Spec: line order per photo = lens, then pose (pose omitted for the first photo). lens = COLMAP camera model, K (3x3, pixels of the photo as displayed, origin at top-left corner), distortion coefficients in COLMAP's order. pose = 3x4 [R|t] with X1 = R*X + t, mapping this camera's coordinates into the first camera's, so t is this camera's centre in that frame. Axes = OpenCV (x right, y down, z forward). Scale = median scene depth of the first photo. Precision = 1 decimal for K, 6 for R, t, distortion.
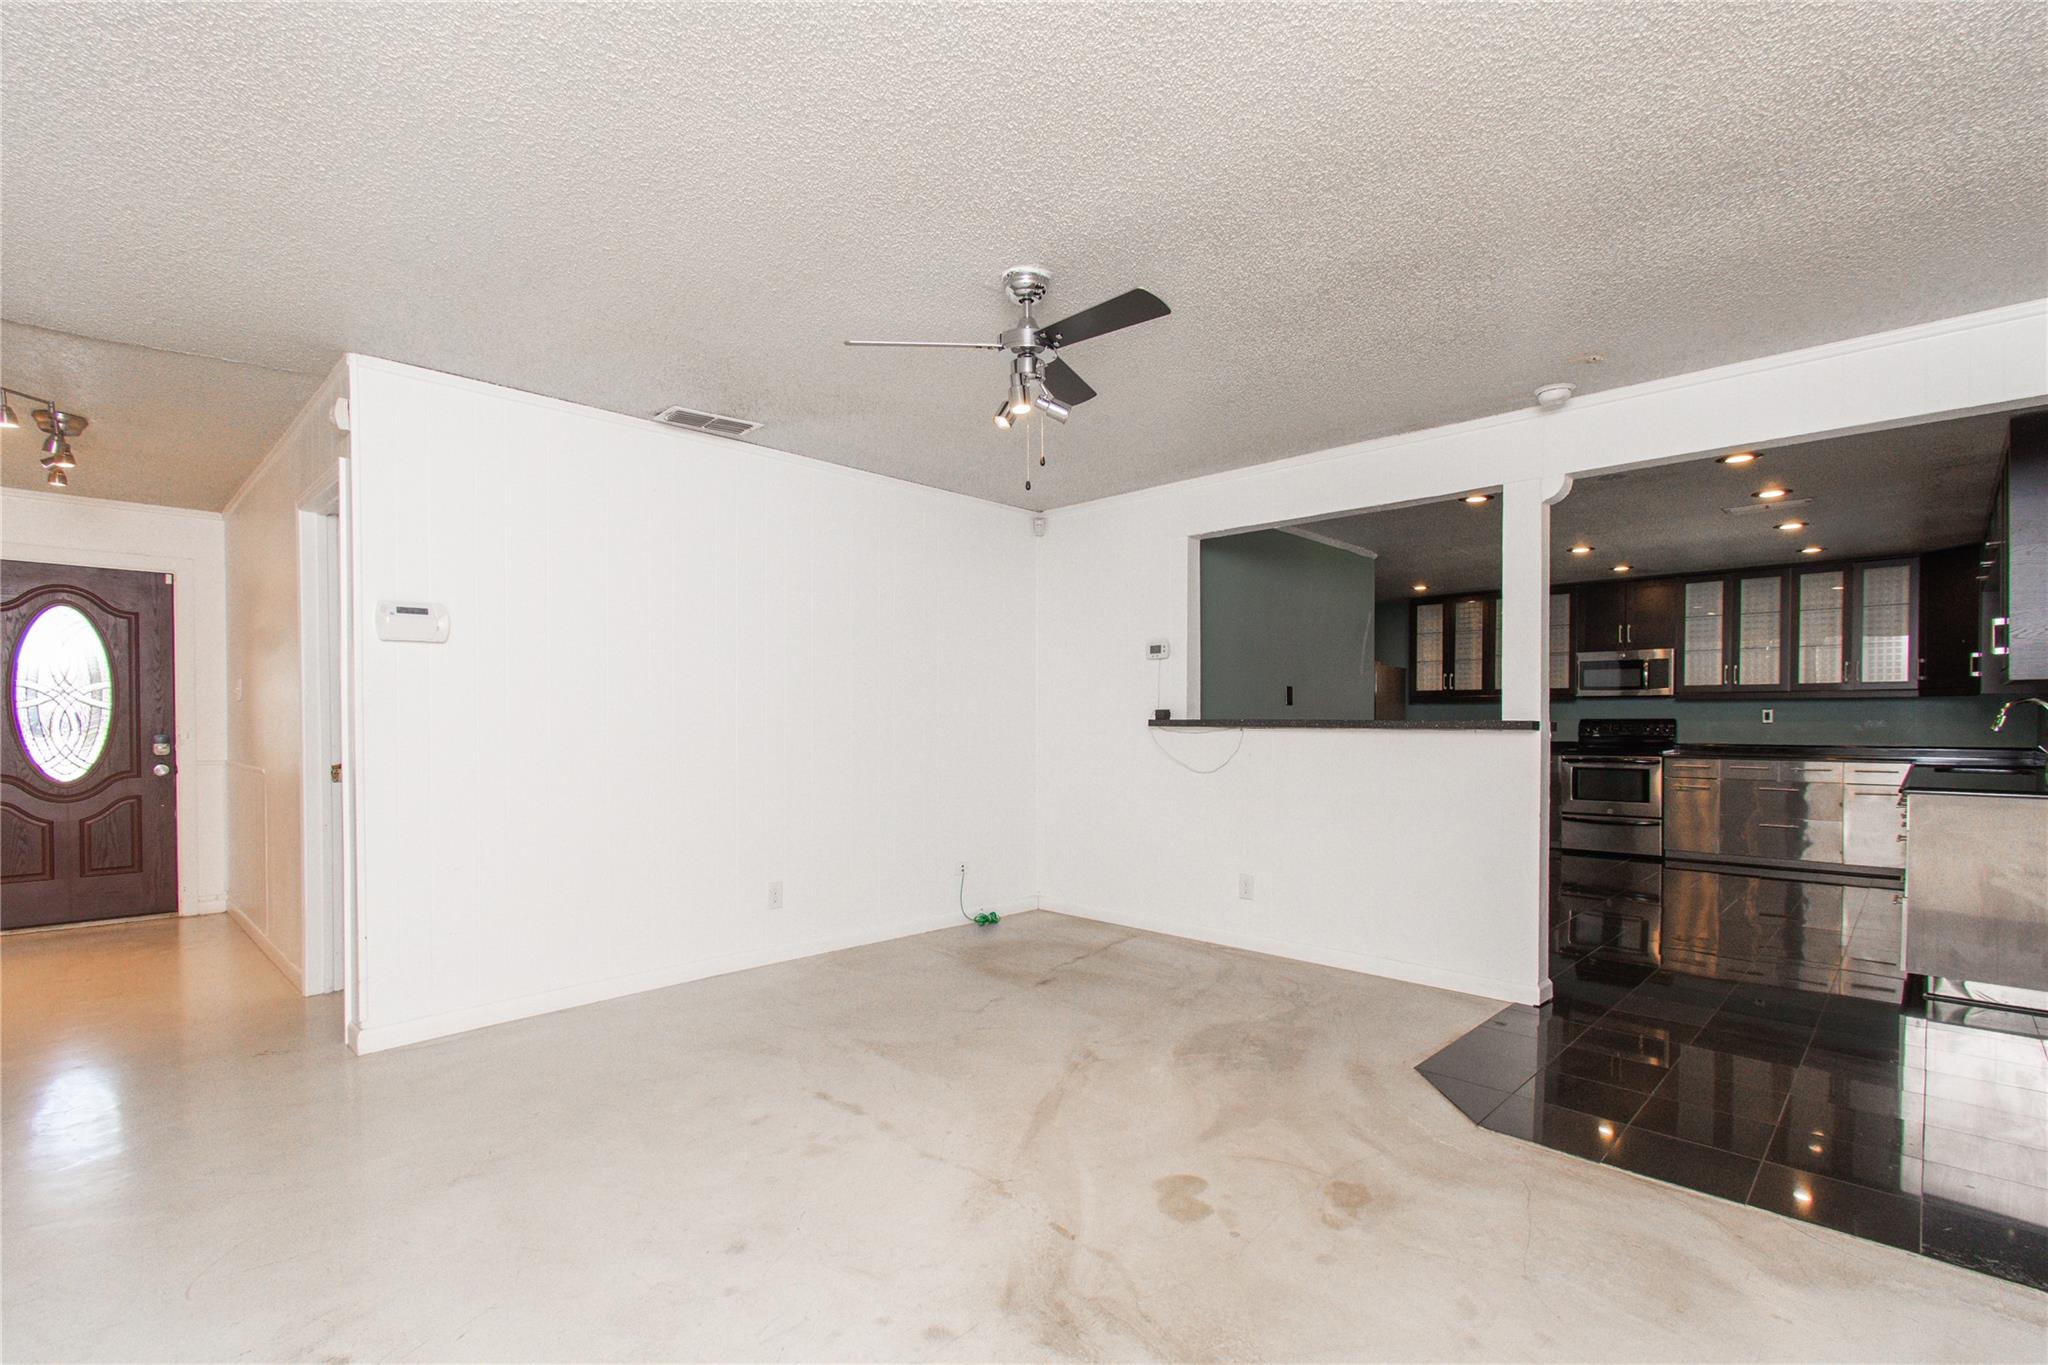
lens RADIAL K [[927.3, 0, 1031.0], [0, 927.3, 741.1], [0, 0, 1]] dist [-0.009161, -0.000512]
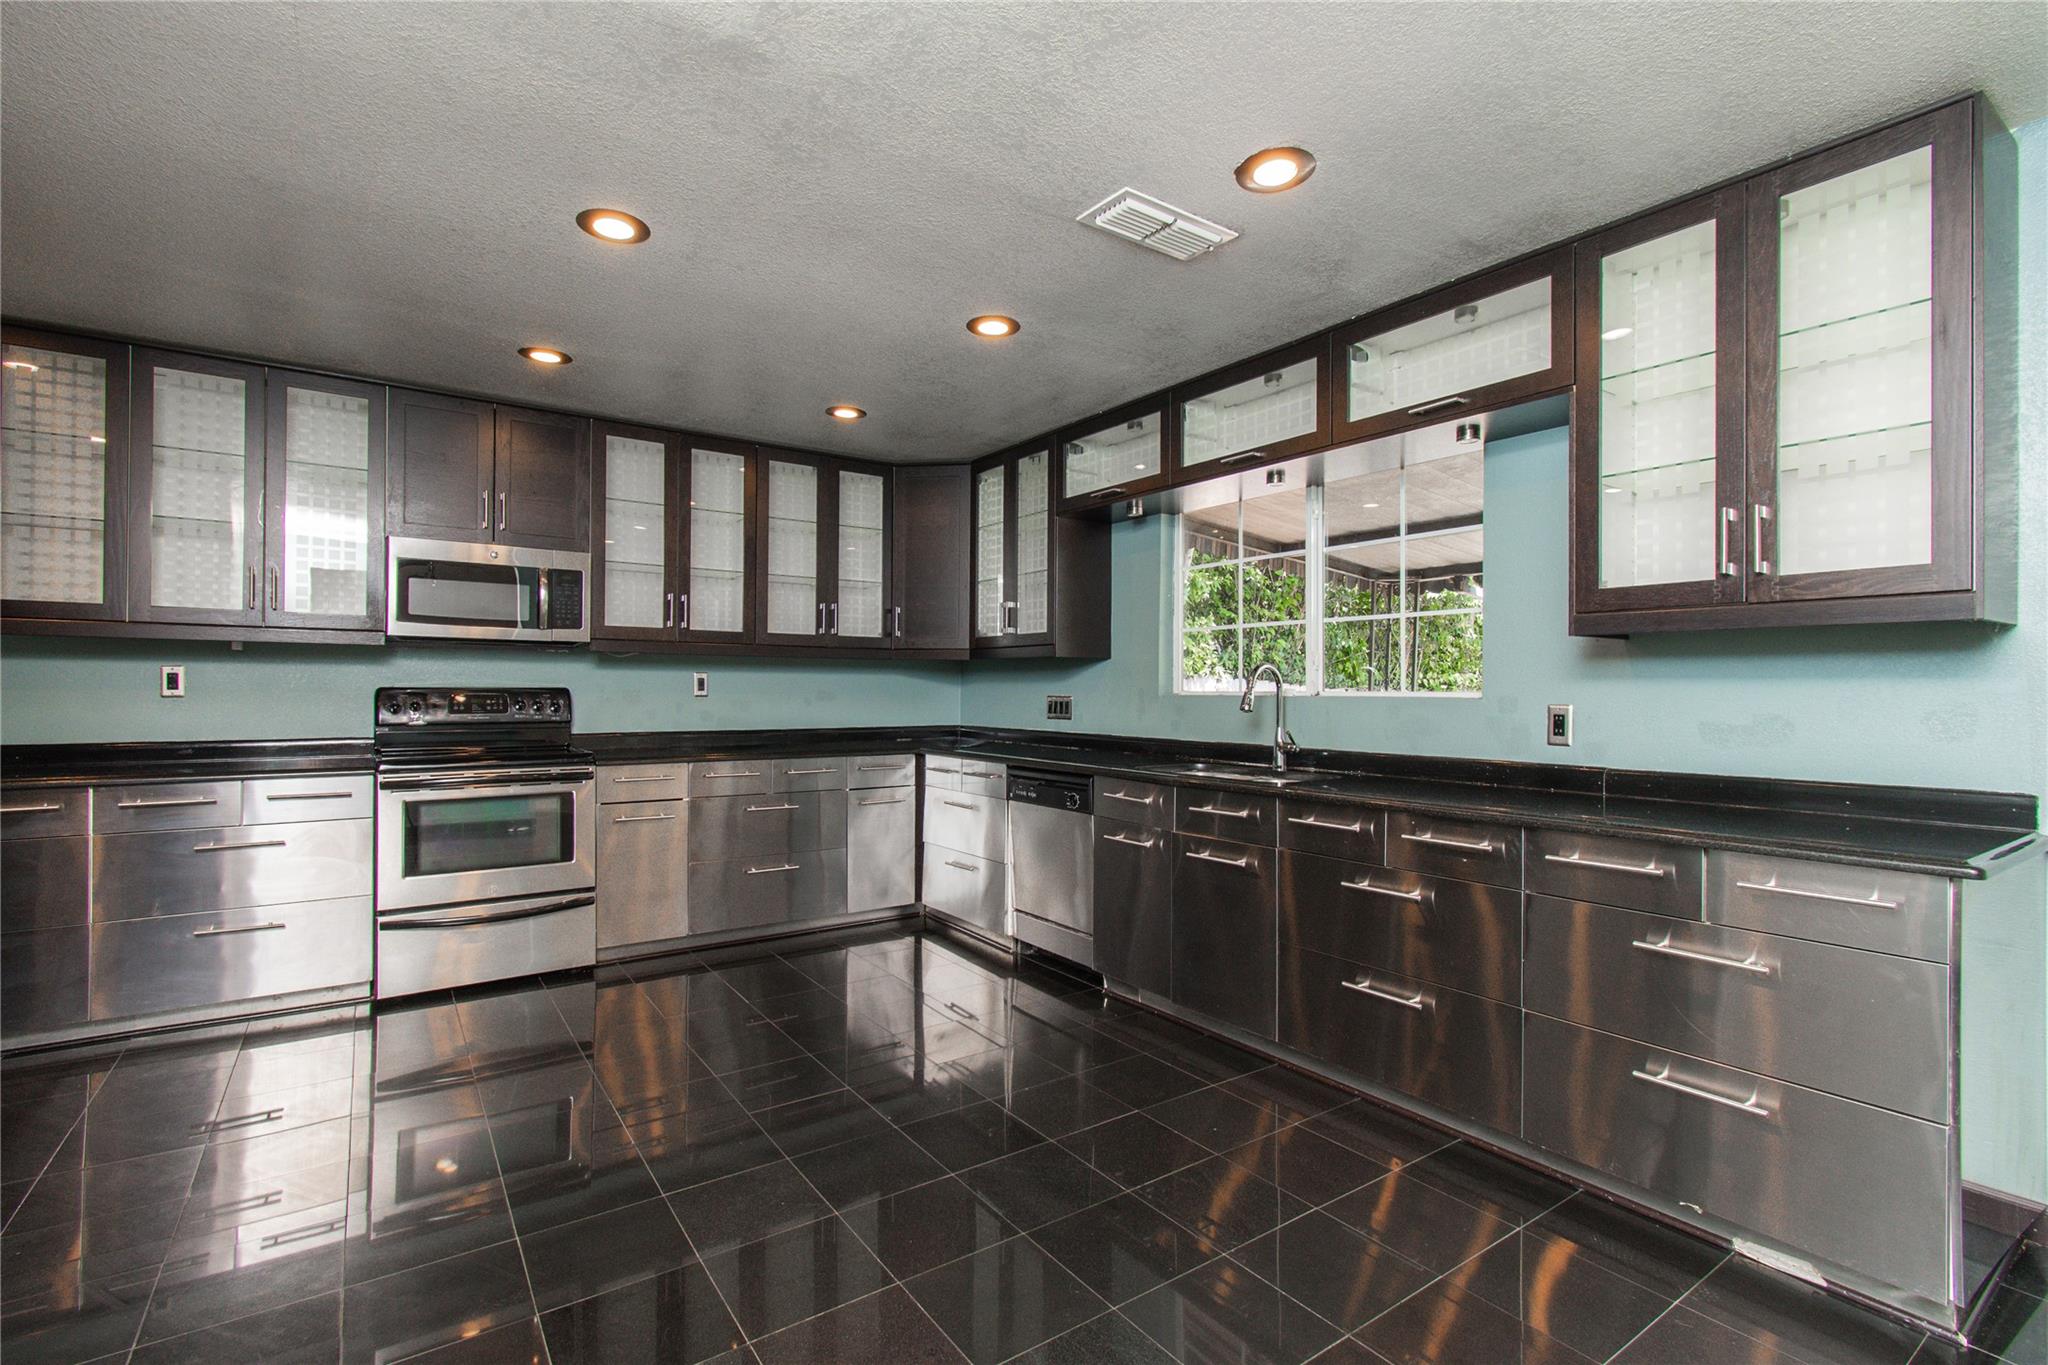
lens RADIAL K [[927.3, 0, 1006.7], [0, 927.3, 679.3], [0, 0, 1]] dist [-0.009161, -0.000512]
pose [[0.187865, 0.008305, 0.982160, 0.263070], [0.017979, 0.999768, -0.011893, -0.021642], [-0.982030, 0.019893, 0.187672, 0.771113]]
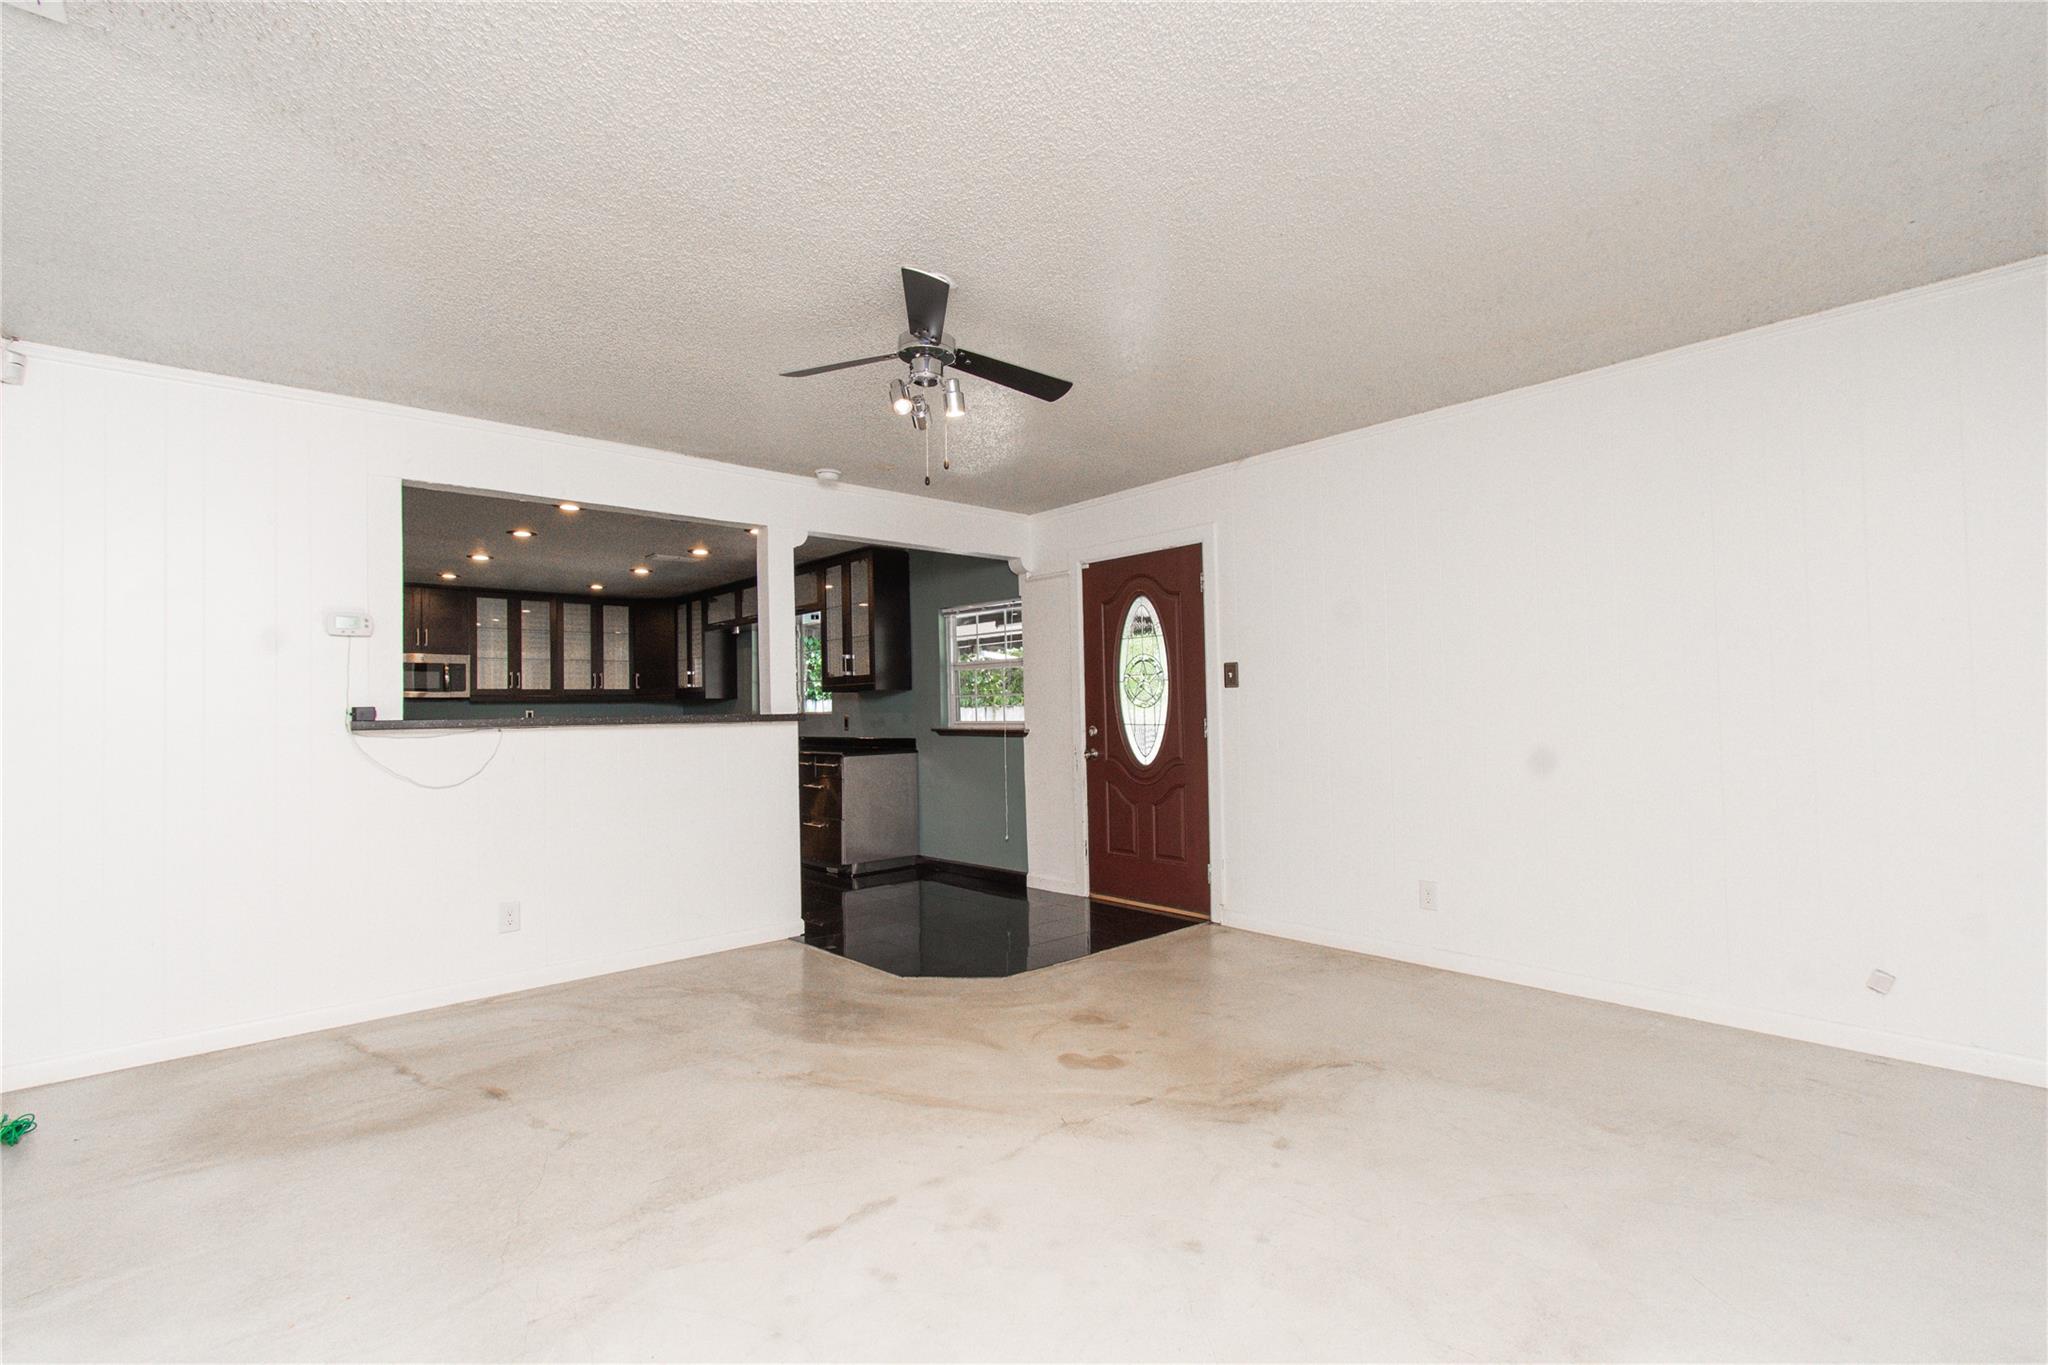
lens RADIAL K [[927.3, 0, 1007.8], [0, 927.3, 689.9], [0, 0, 1]] dist [-0.009161, -0.000512]
pose [[0.070712, 0.021184, 0.997272, -0.397960], [0.042488, 0.998803, -0.024229, -0.006364], [-0.996591, 0.044085, 0.069727, 0.333380]]
